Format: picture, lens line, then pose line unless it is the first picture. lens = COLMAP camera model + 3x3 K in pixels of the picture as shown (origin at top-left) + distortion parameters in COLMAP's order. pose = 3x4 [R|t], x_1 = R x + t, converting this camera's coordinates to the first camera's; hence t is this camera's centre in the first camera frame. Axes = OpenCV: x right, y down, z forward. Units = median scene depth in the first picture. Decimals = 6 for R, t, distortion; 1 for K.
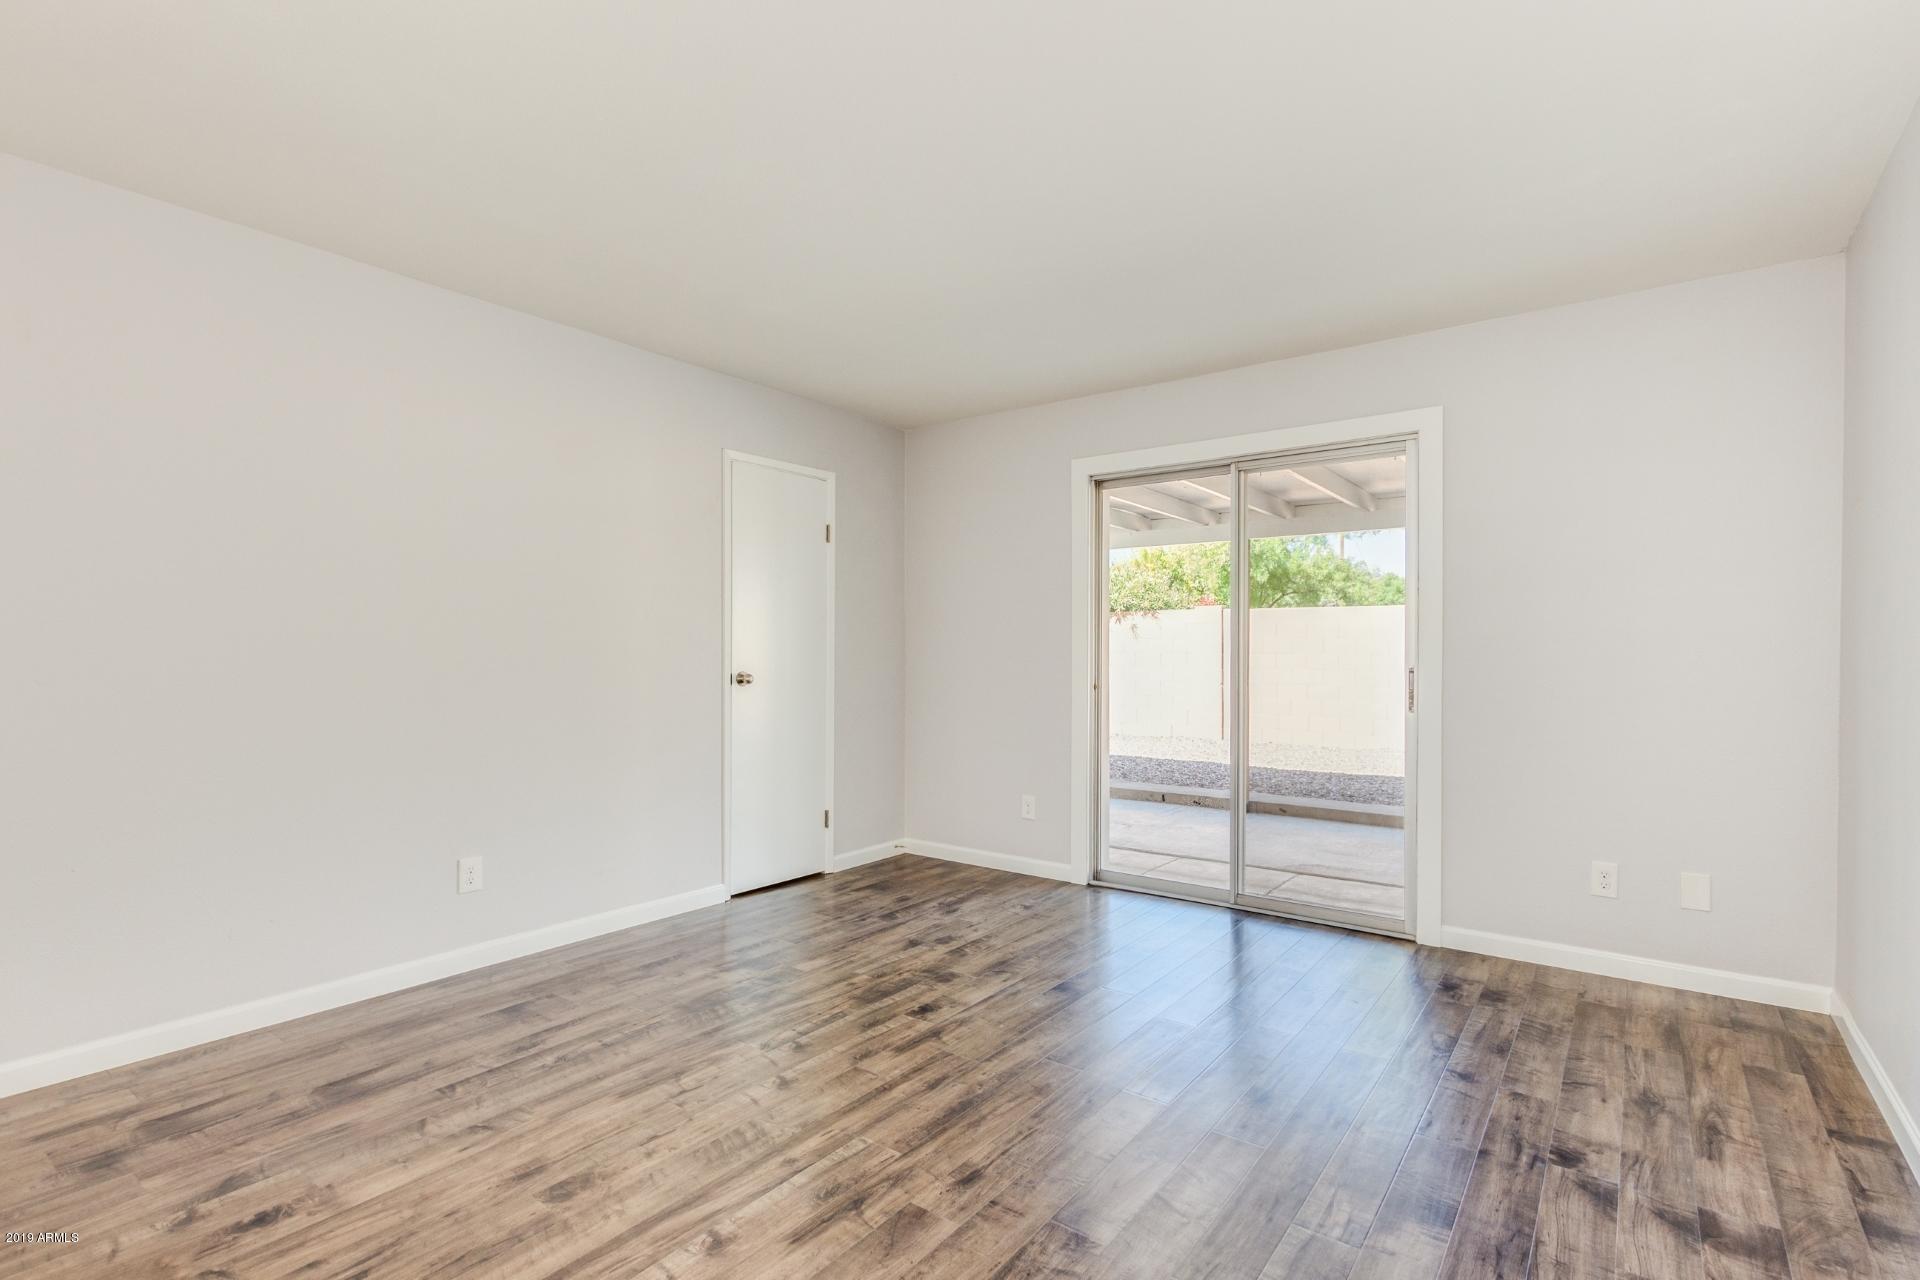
lens RADIAL K [[889.4, 0, 966.8], [0, 889.4, 653.5], [0, 0, 1]] dist [0.009393, -0.006074]
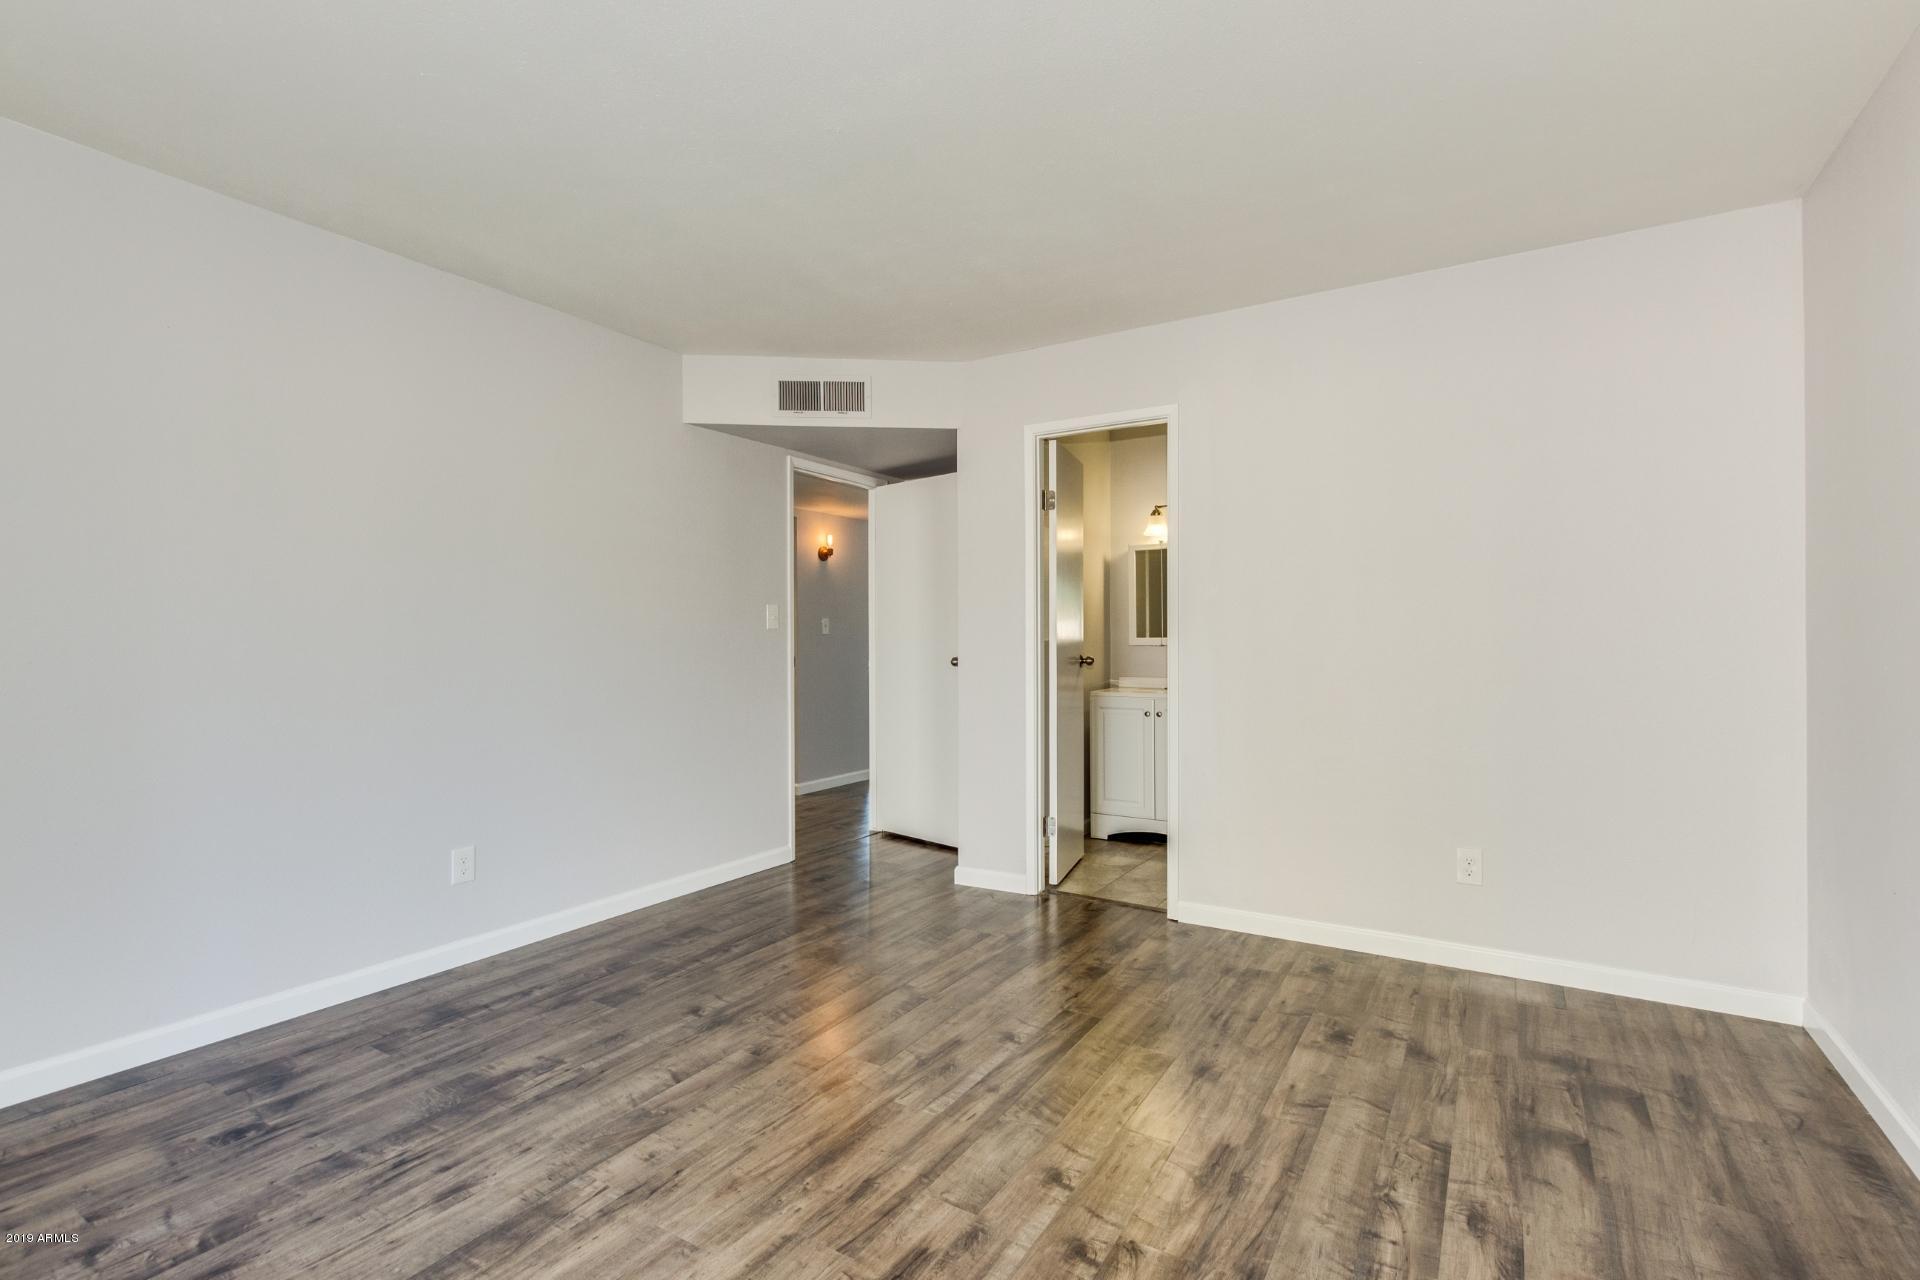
lens RADIAL K [[889.4, 0, 979.3], [0, 889.4, 634.7], [0, 0, 1]] dist [0.009393, -0.006074]
pose [[-0.994063, 0.002004, -0.108789, -0.049556], [0.002376, 0.999992, -0.003287, -0.000317], [0.108781, -0.003525, -0.994059, 1.714971]]
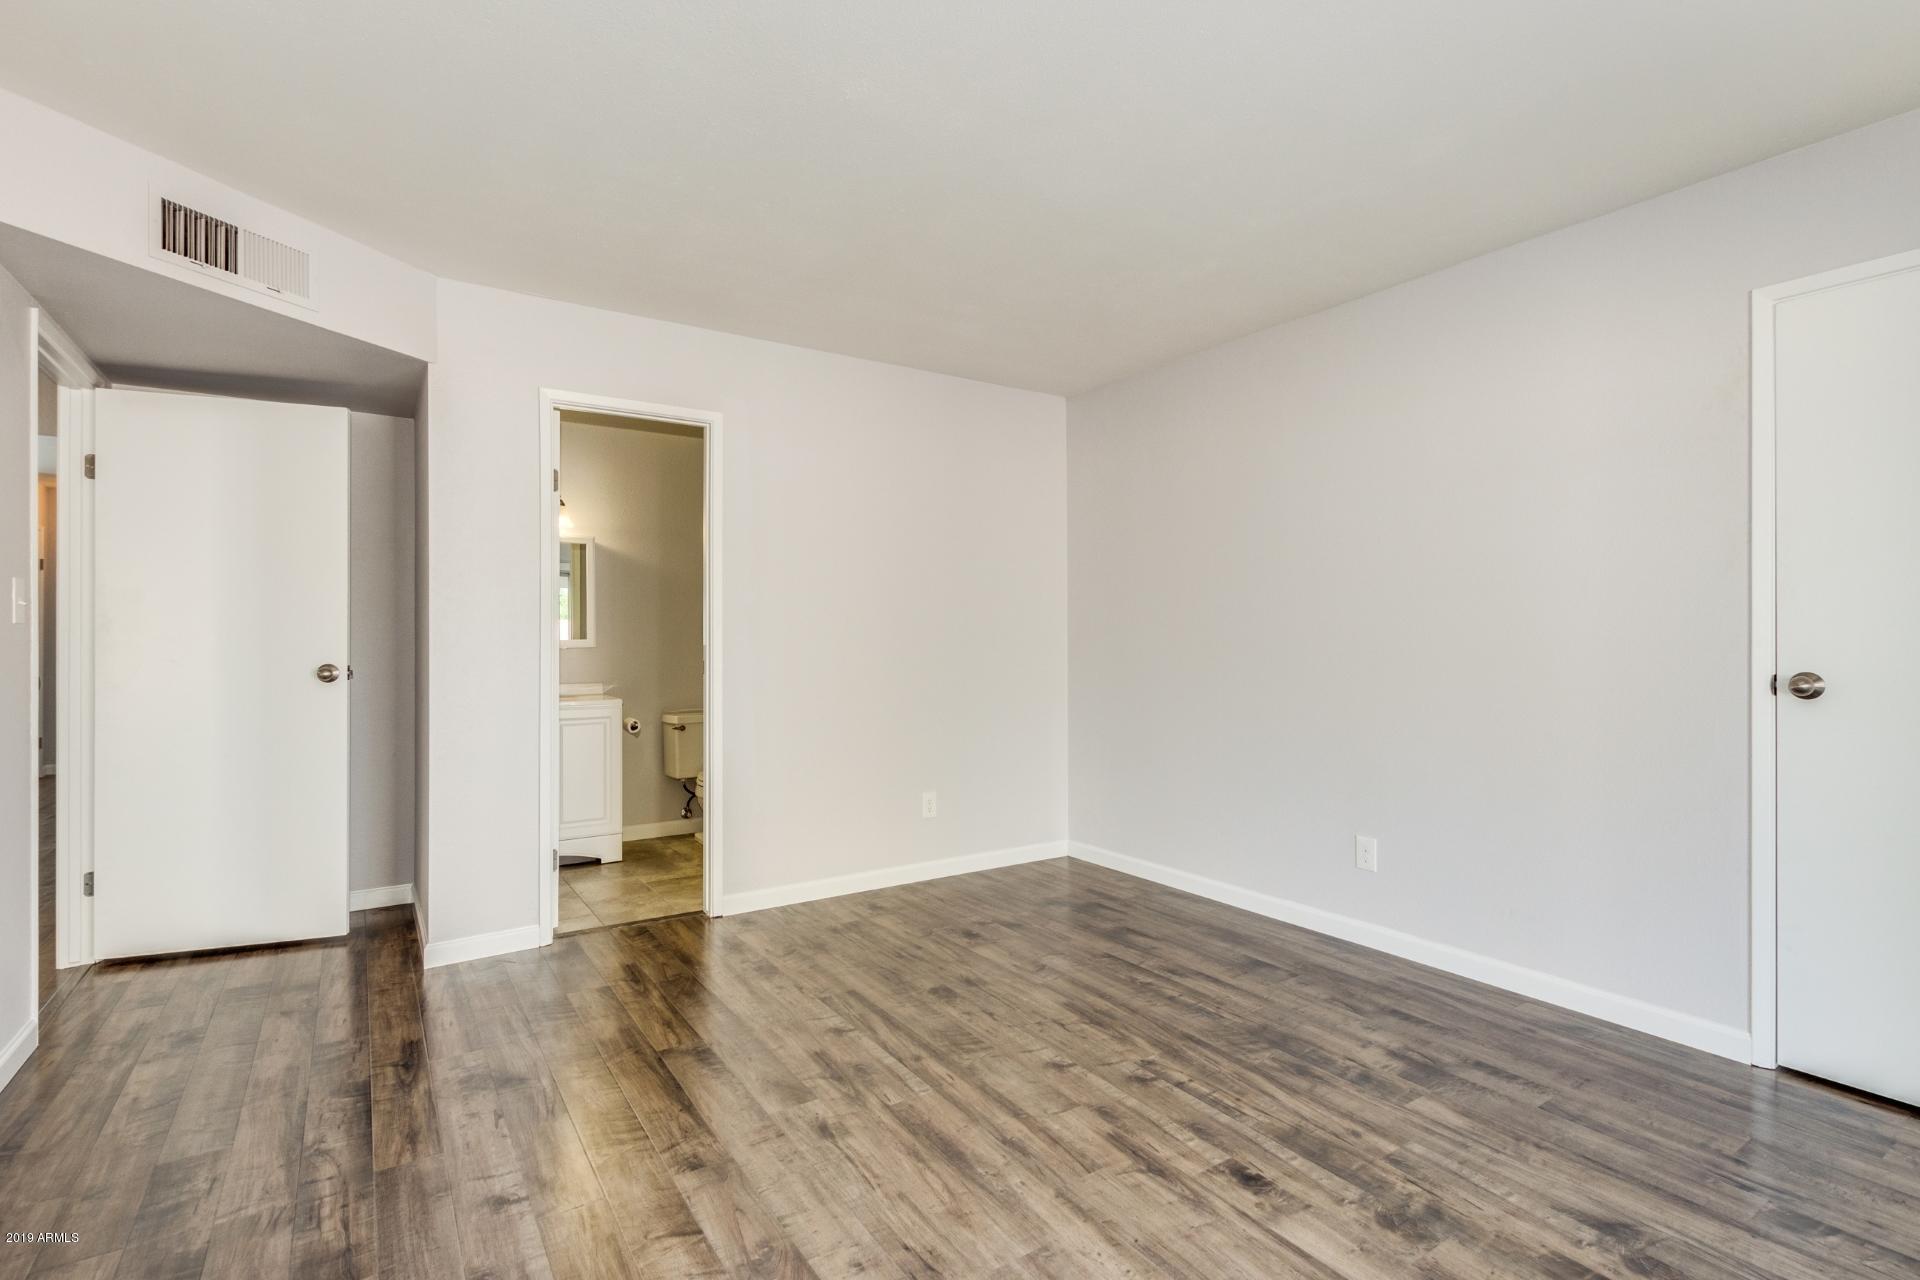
lens RADIAL K [[889.4, 0, 975.0], [0, 889.4, 641.0], [0, 0, 1]] dist [0.009393, -0.006074]
pose [[-0.317152, 0.000644, -0.948375, 0.752478], [-0.000122, 1.000000, 0.000720, -0.000630], [0.948375, 0.000344, -0.317152, 1.182330]]
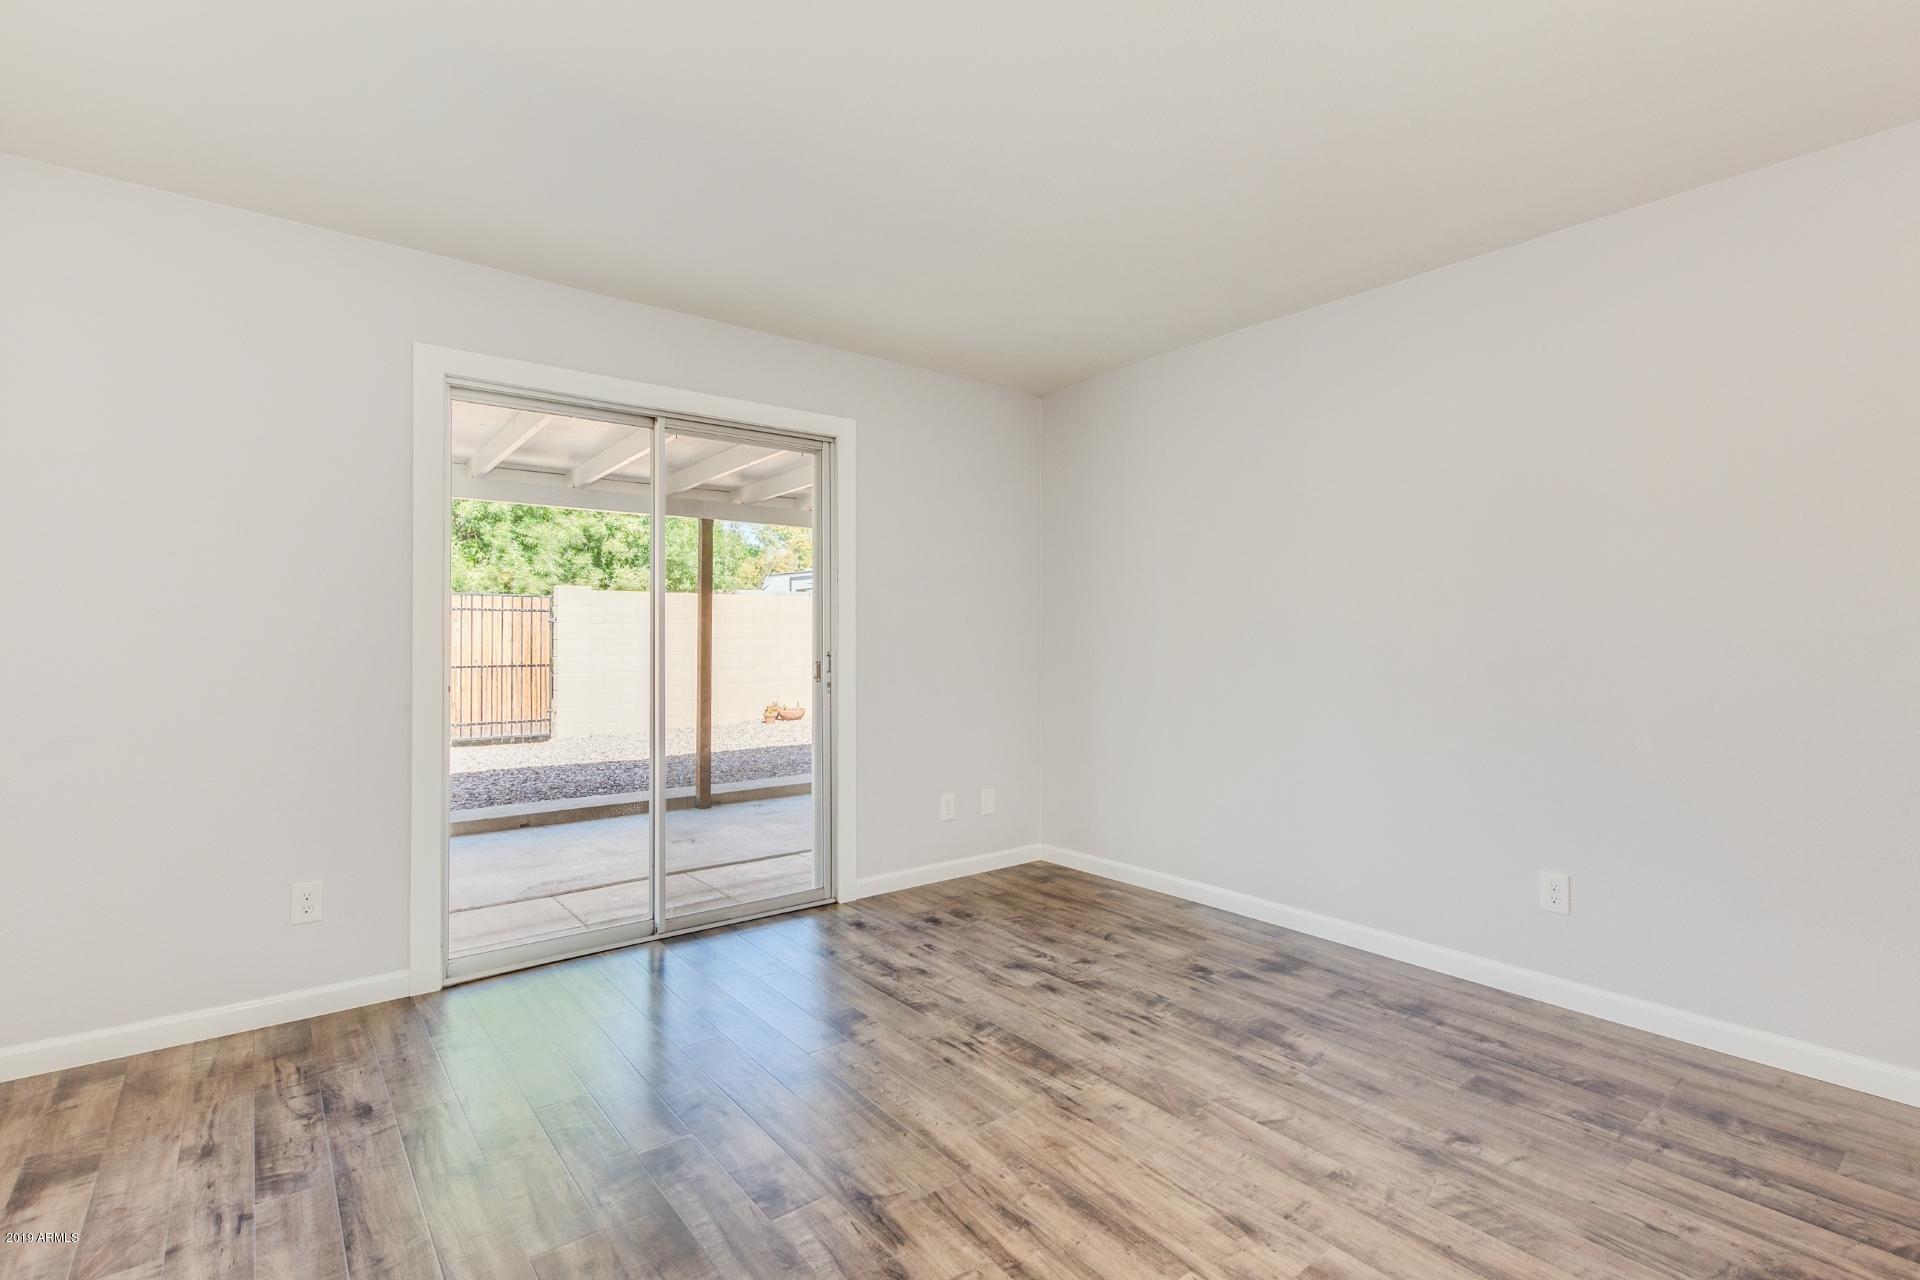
lens RADIAL K [[889.4, 0, 964.3], [0, 889.4, 632.2], [0, 0, 1]] dist [0.009393, -0.006074]
pose [[0.256815, 0.005193, 0.966447, -0.736138], [0.000831, 0.999984, -0.005594, -0.003226], [-0.966460, 0.002239, 0.256806, 0.812657]]
